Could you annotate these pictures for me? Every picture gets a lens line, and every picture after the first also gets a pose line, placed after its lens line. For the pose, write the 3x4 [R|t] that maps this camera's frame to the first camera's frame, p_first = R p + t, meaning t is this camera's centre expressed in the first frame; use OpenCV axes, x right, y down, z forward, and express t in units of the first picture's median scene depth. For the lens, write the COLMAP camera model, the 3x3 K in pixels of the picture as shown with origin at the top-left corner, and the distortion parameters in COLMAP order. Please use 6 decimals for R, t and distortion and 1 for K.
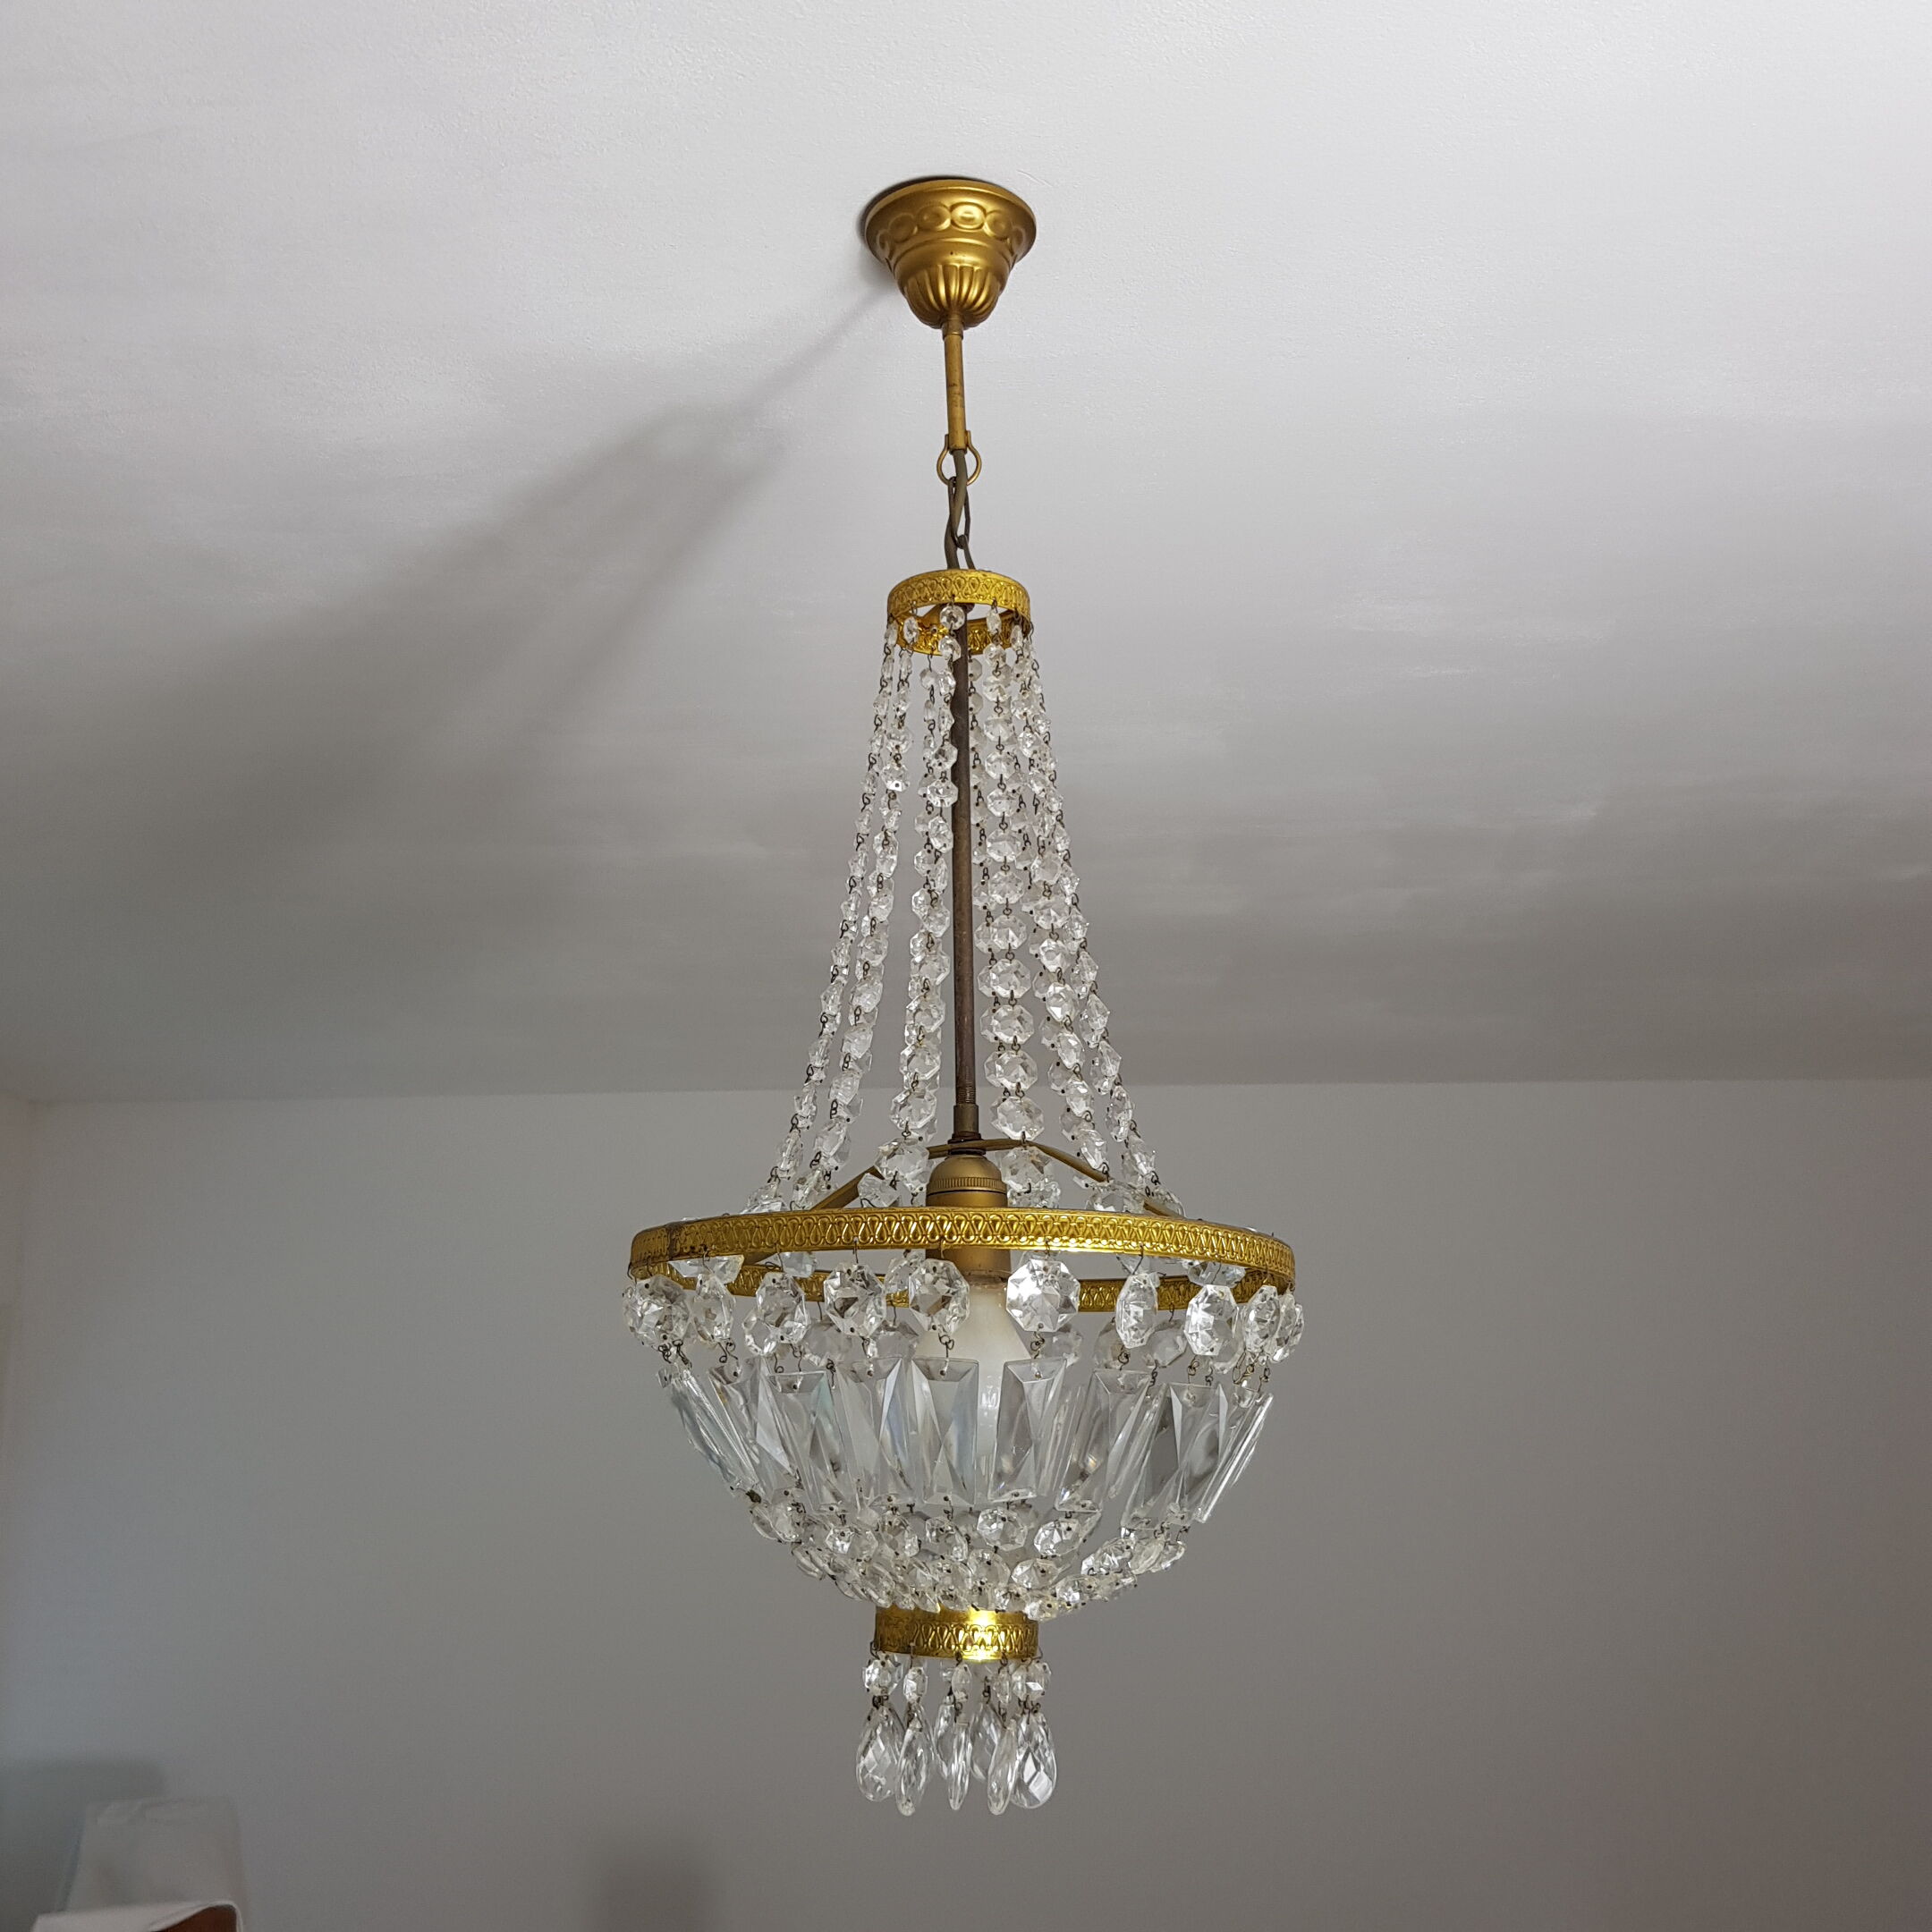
lens RADIAL K [[2079.7, 0, 951.7], [0, 2079.7, 932.0], [0, 0, 1]] dist [0.149528, -0.460395]
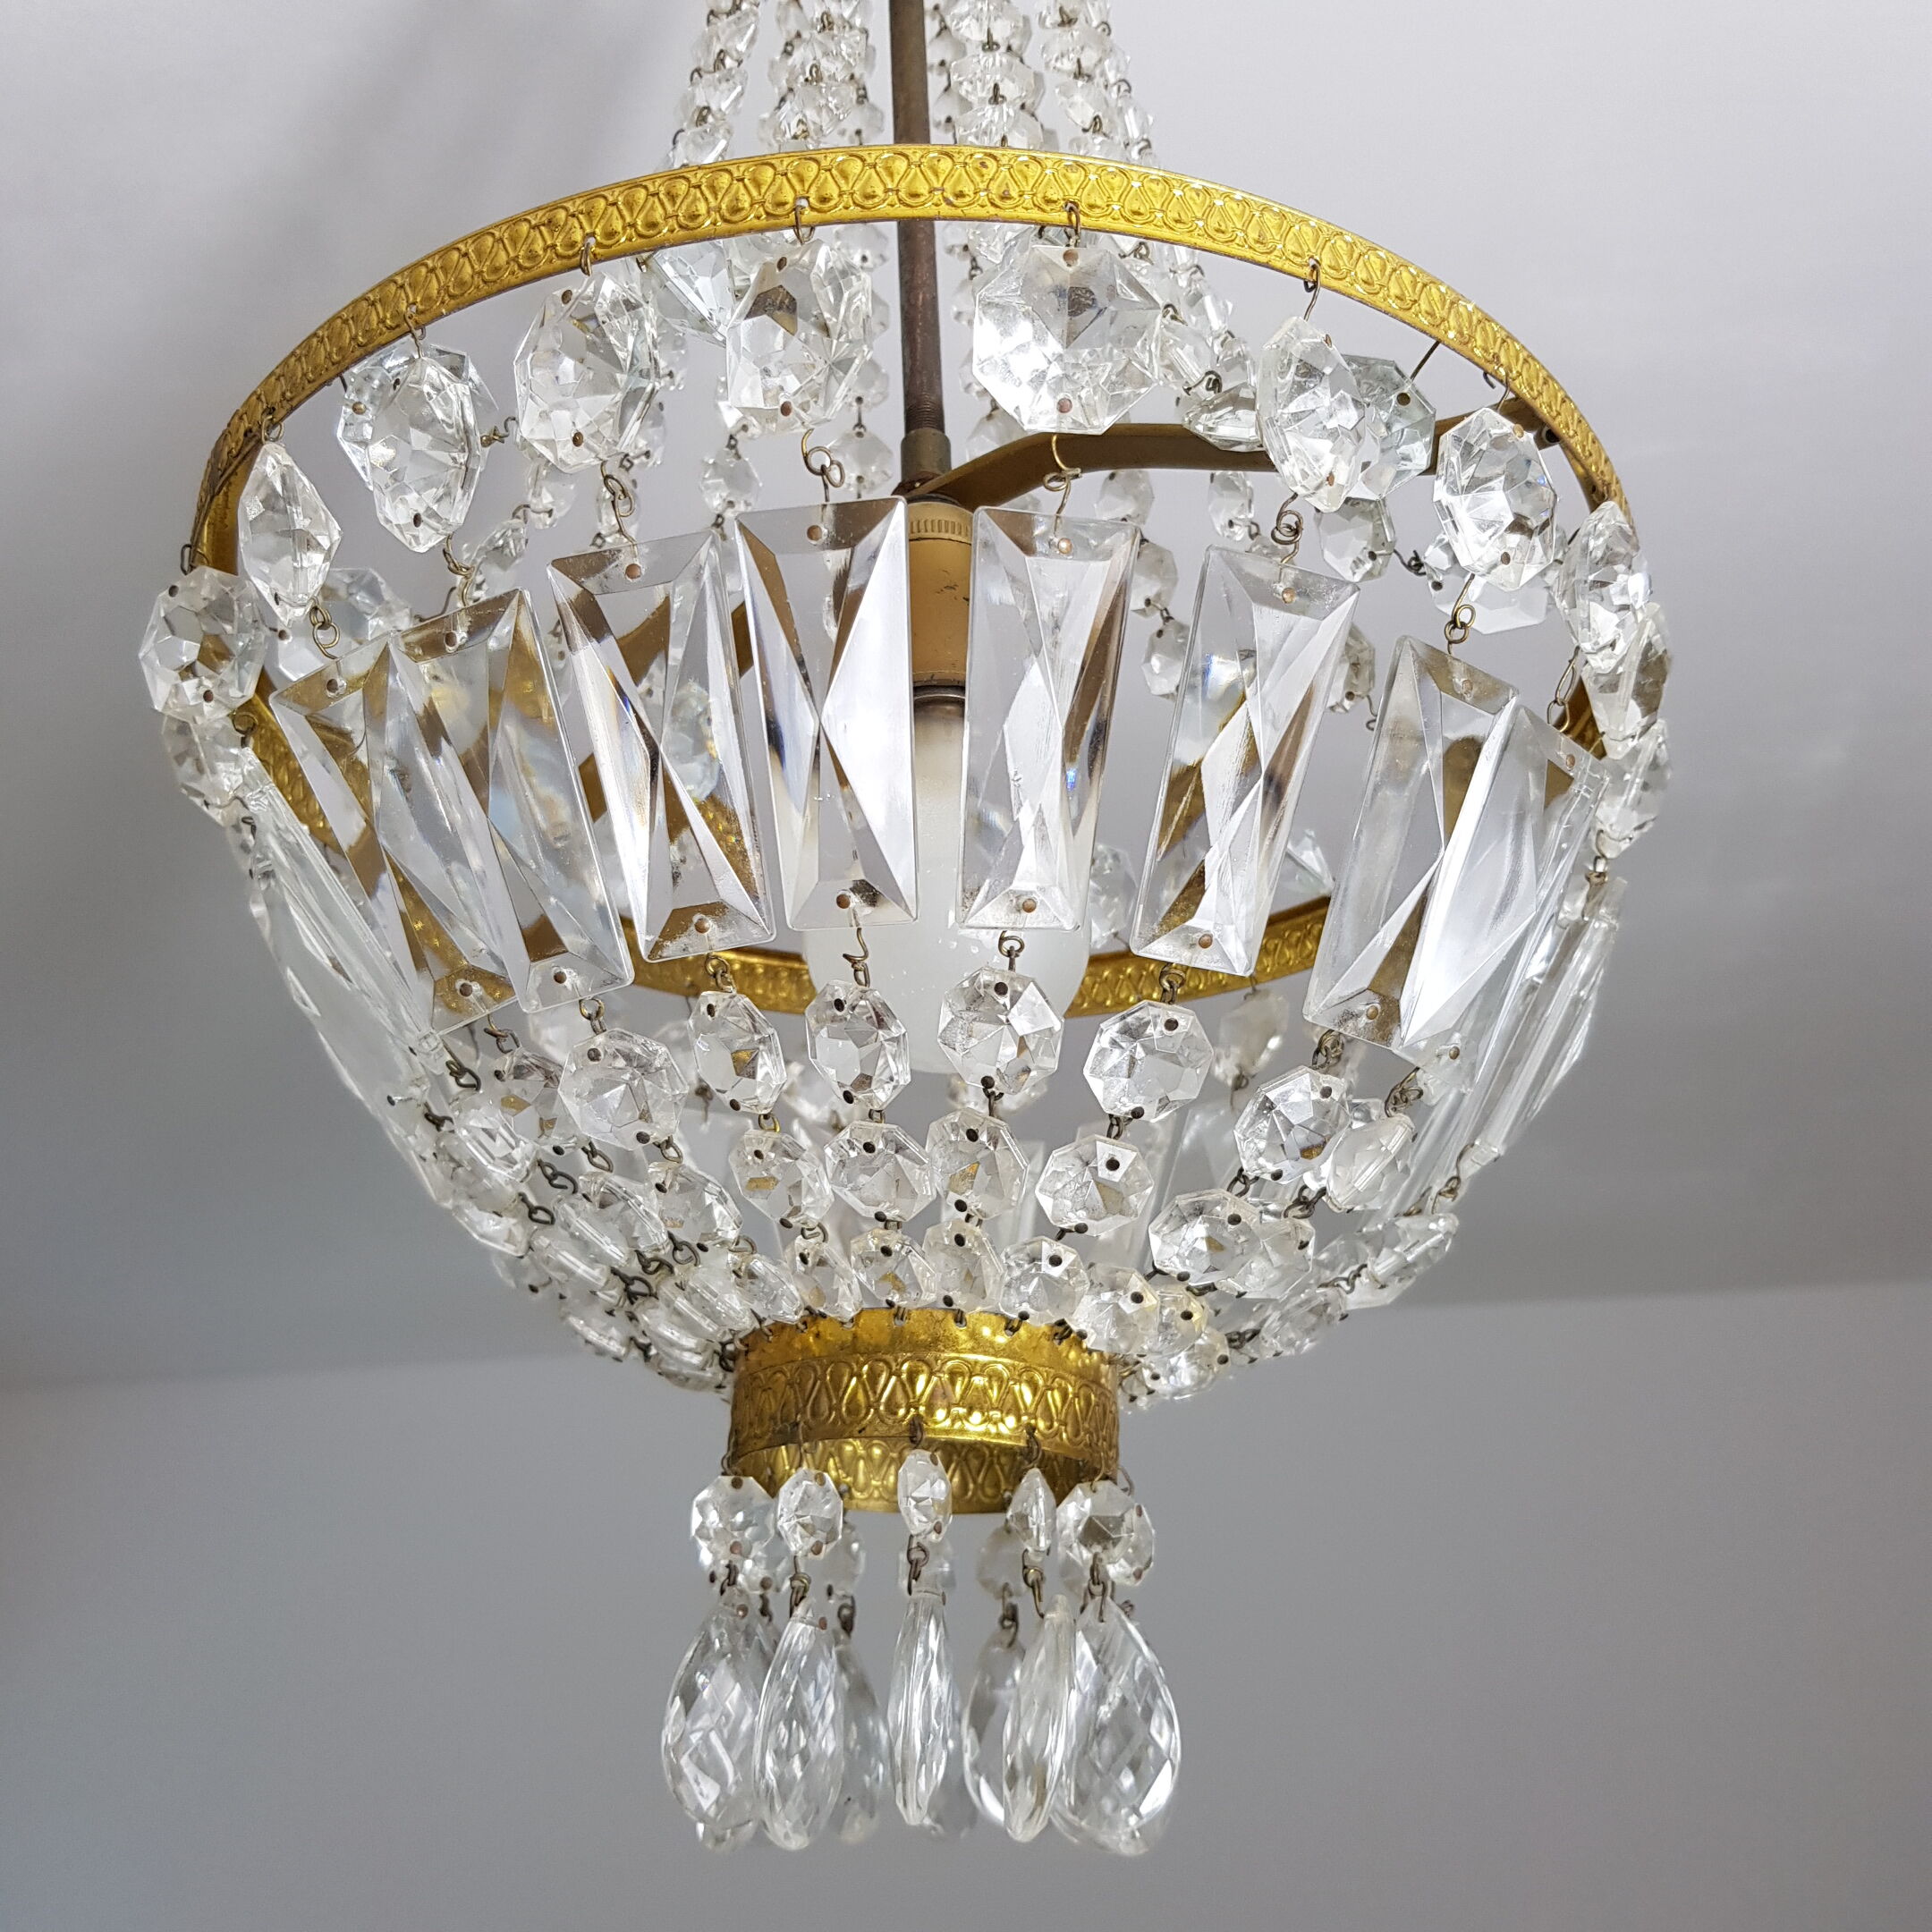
lens RADIAL K [[2079.7, 0, 951.7], [0, 2079.7, 932.0], [0, 0, 1]] dist [0.149528, -0.460395]
pose [[0.998200, -0.046626, -0.037710, 0.025357], [0.037869, 0.977717, -0.206484, 0.287484], [0.046497, 0.204684, 0.977723, 0.508521]]
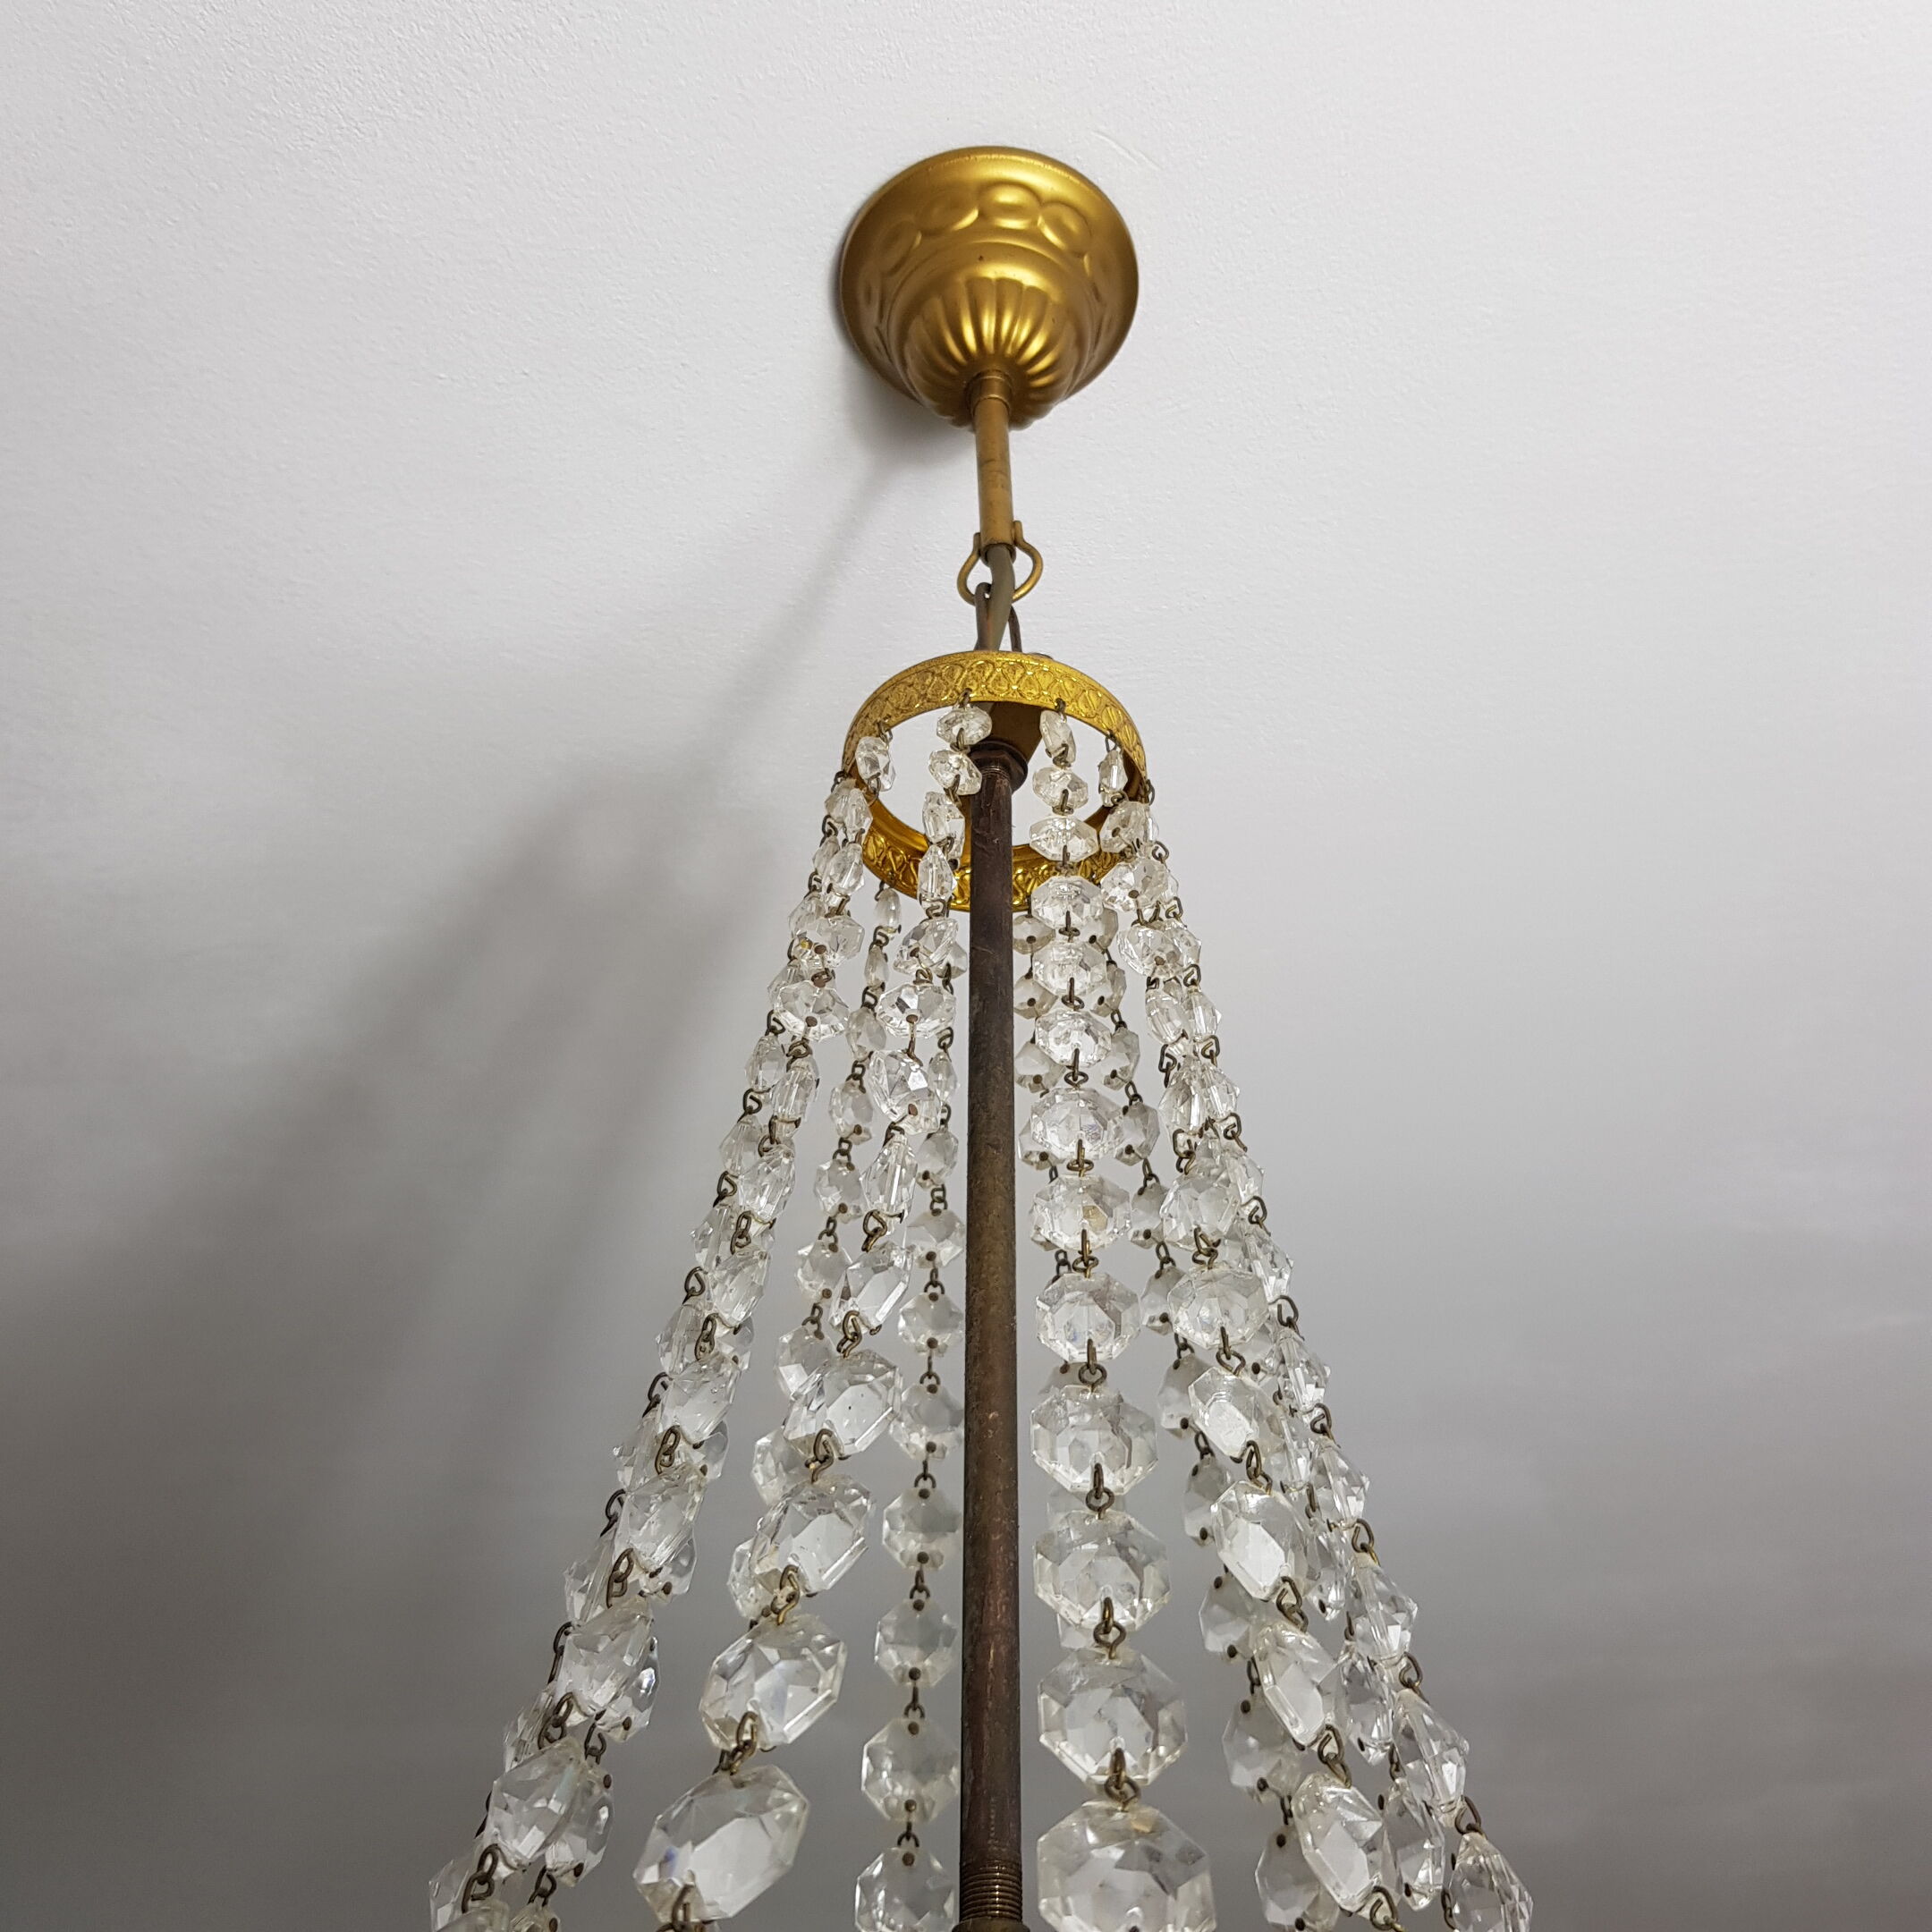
lens RADIAL K [[2066.0, 0, 986.1], [0, 2066.0, 903.7], [0, 0, 1]] dist [0.145647, -0.370790]
pose [[0.995885, -0.048525, -0.076538, 0.036476], [0.006638, 0.881353, -0.472411, 0.091519], [0.090380, 0.469959, 0.878049, 0.614161]]
